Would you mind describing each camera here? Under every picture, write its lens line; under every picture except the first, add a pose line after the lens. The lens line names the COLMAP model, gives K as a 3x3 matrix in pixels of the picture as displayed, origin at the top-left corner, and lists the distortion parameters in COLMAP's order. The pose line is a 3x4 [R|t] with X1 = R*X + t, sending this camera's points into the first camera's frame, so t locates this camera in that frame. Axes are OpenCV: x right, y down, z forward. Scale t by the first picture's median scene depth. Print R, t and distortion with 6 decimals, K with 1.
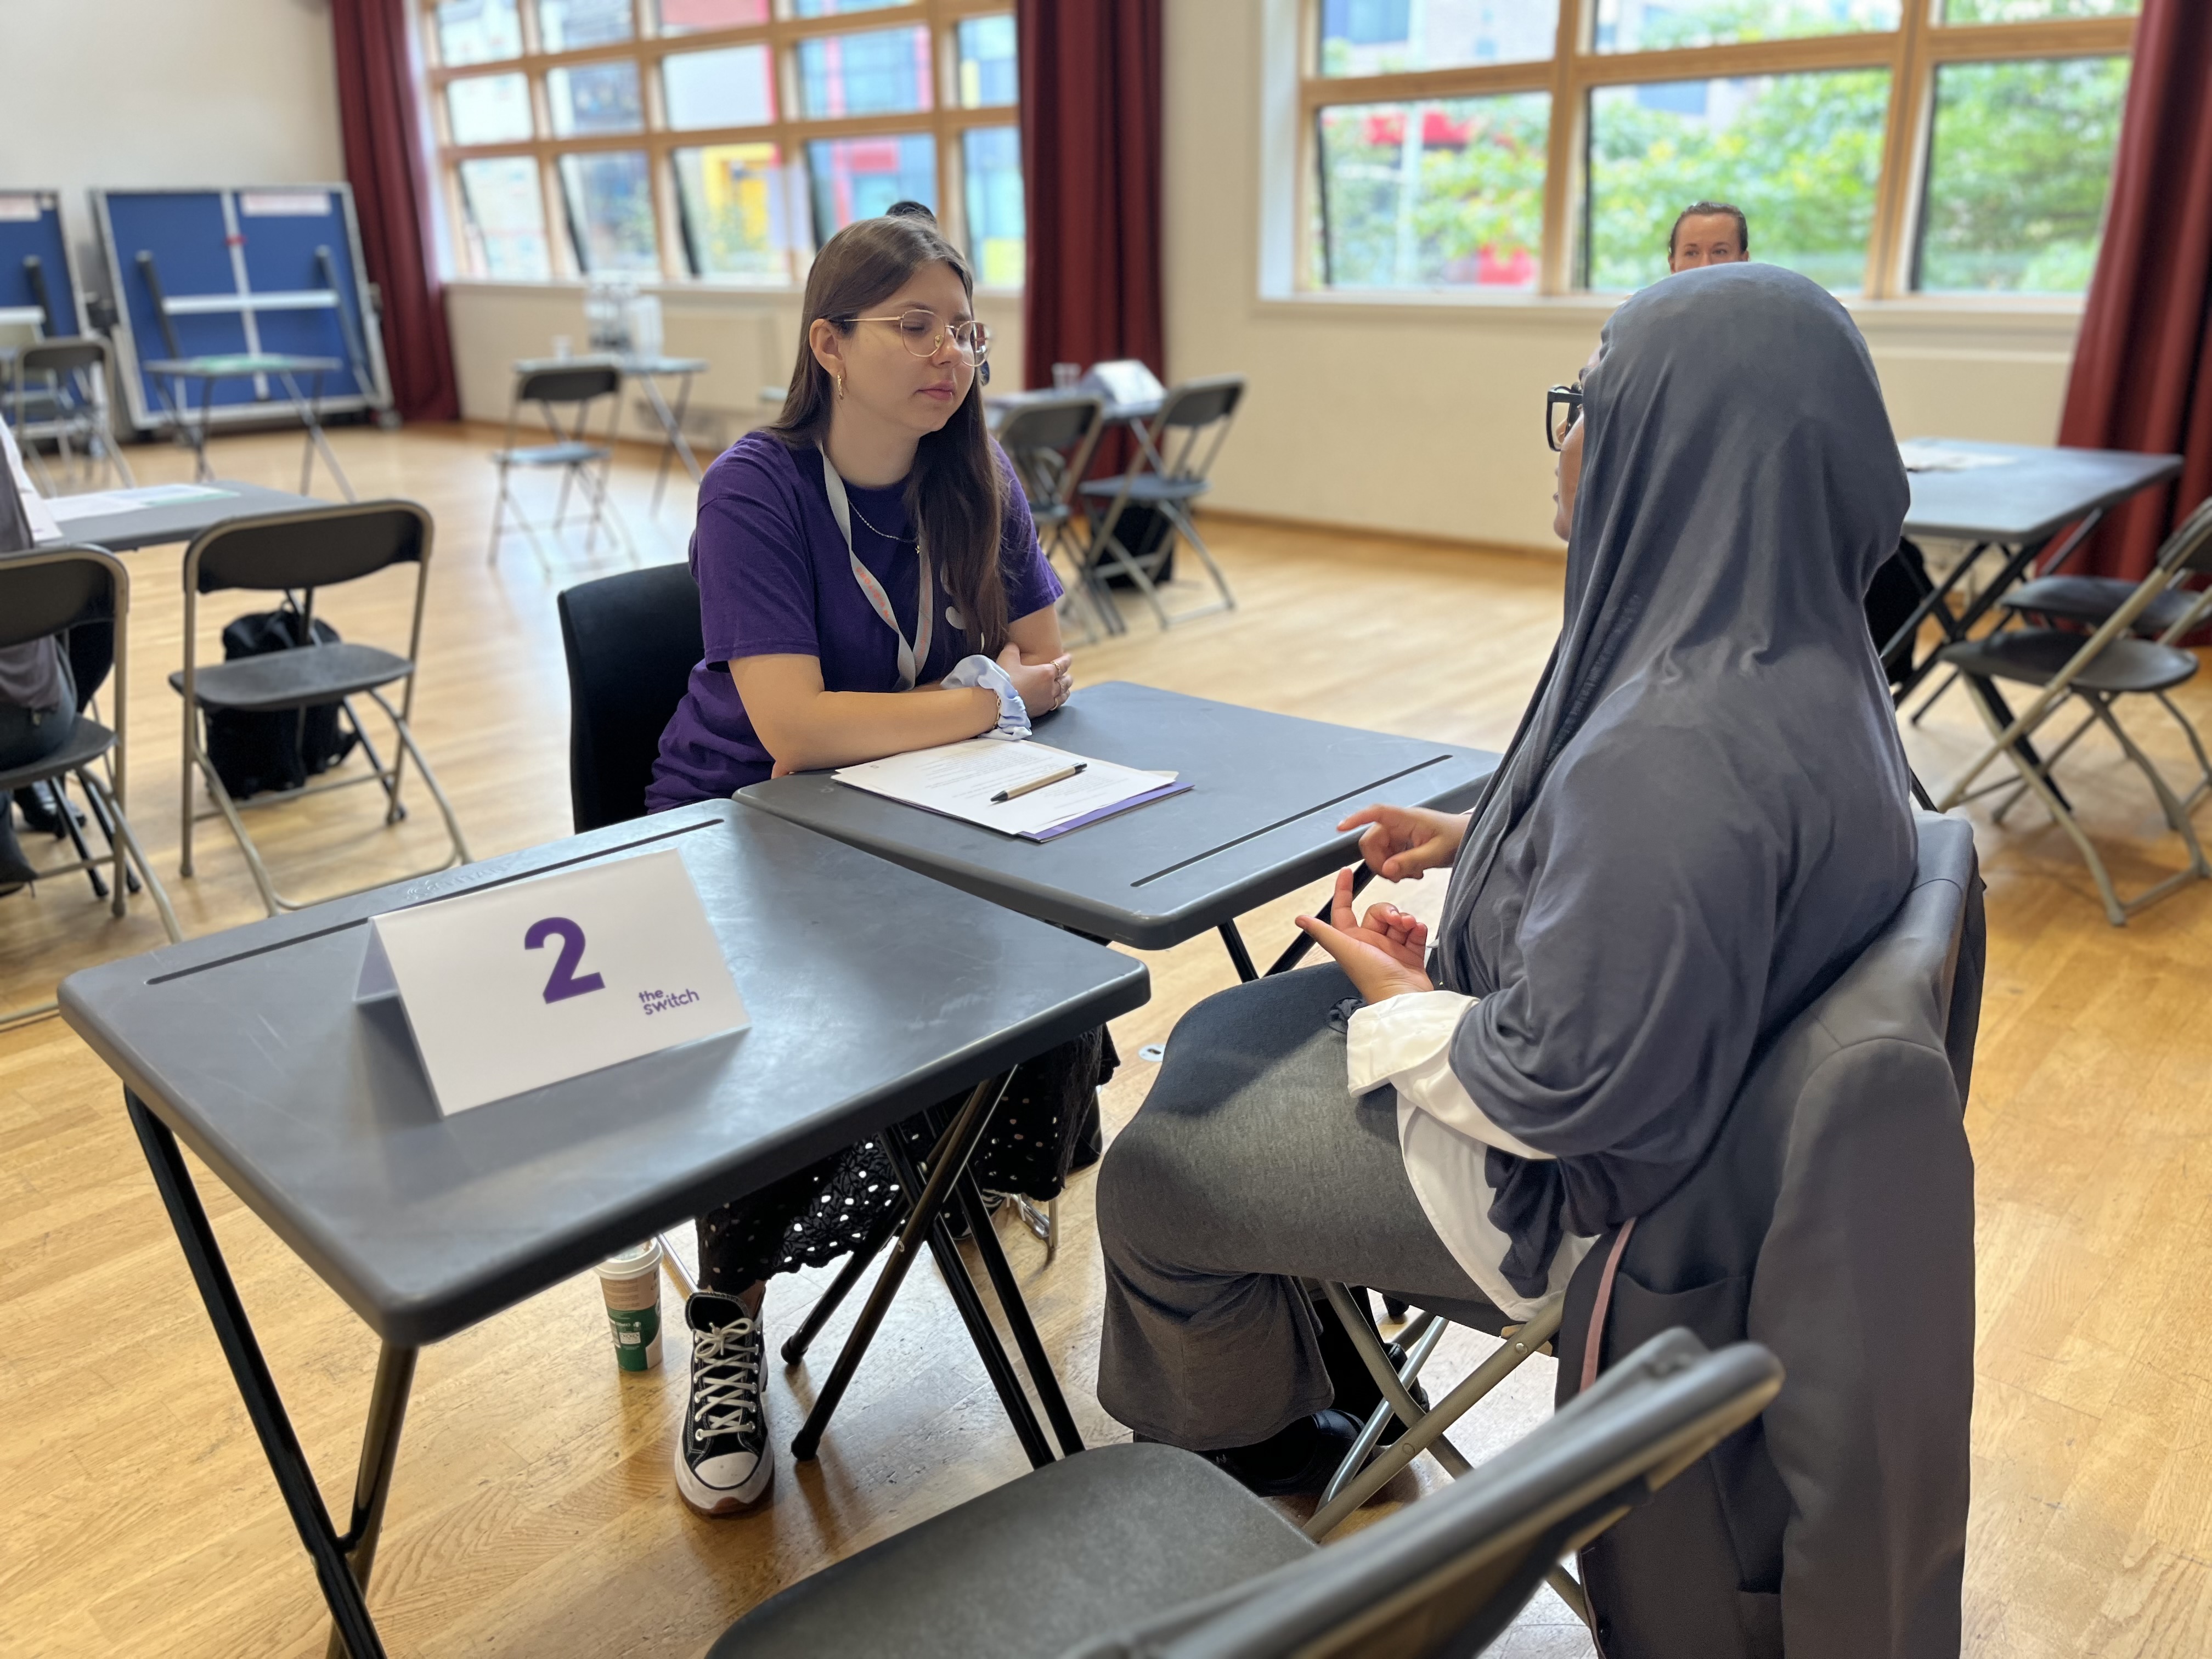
lens RADIAL K [[1667.6, 0, 1130.2], [0, 1667.6, 826.4], [0, 0, 1]] dist [0.058319, -0.081430]
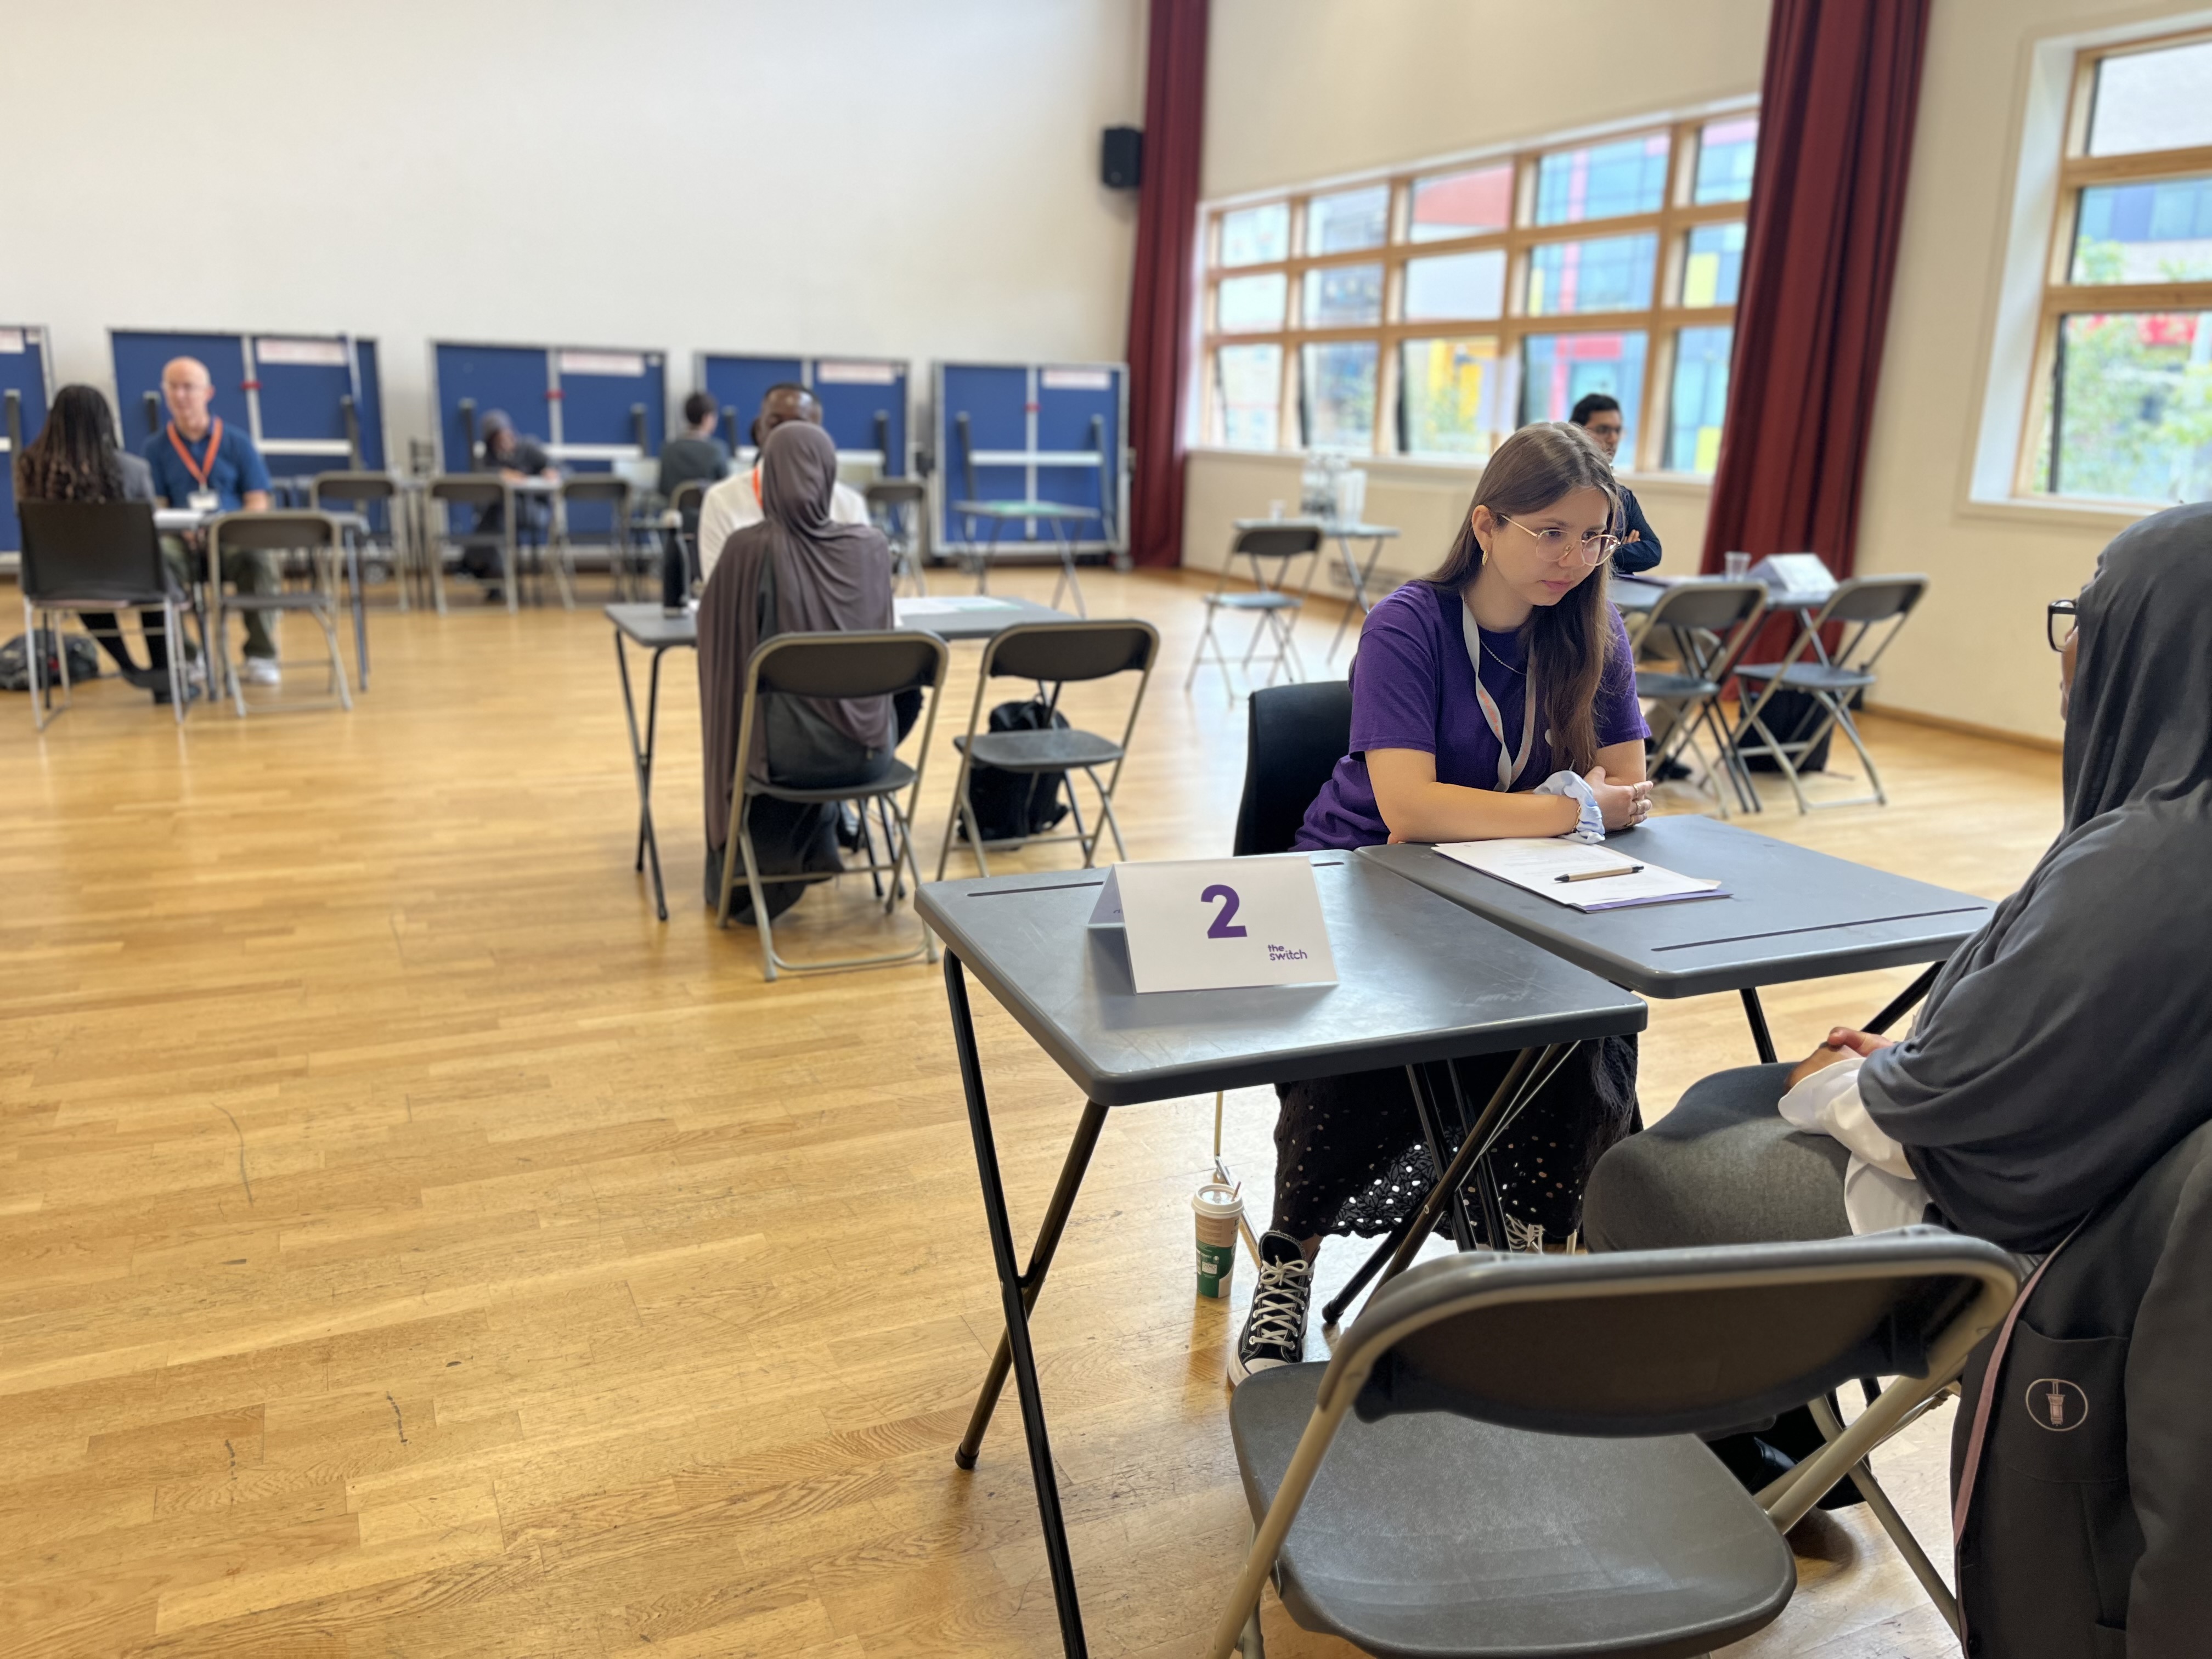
lens RADIAL K [[1667.6, 0, 1096.5], [0, 1667.6, 827.8], [0, 0, 1]] dist [0.058319, -0.081430]
pose [[0.912175, 0.134225, -0.387196, 0.038755], [-0.170886, 0.983358, -0.061691, 0.038021], [0.372472, 0.122439, 0.919931, -0.131524]]
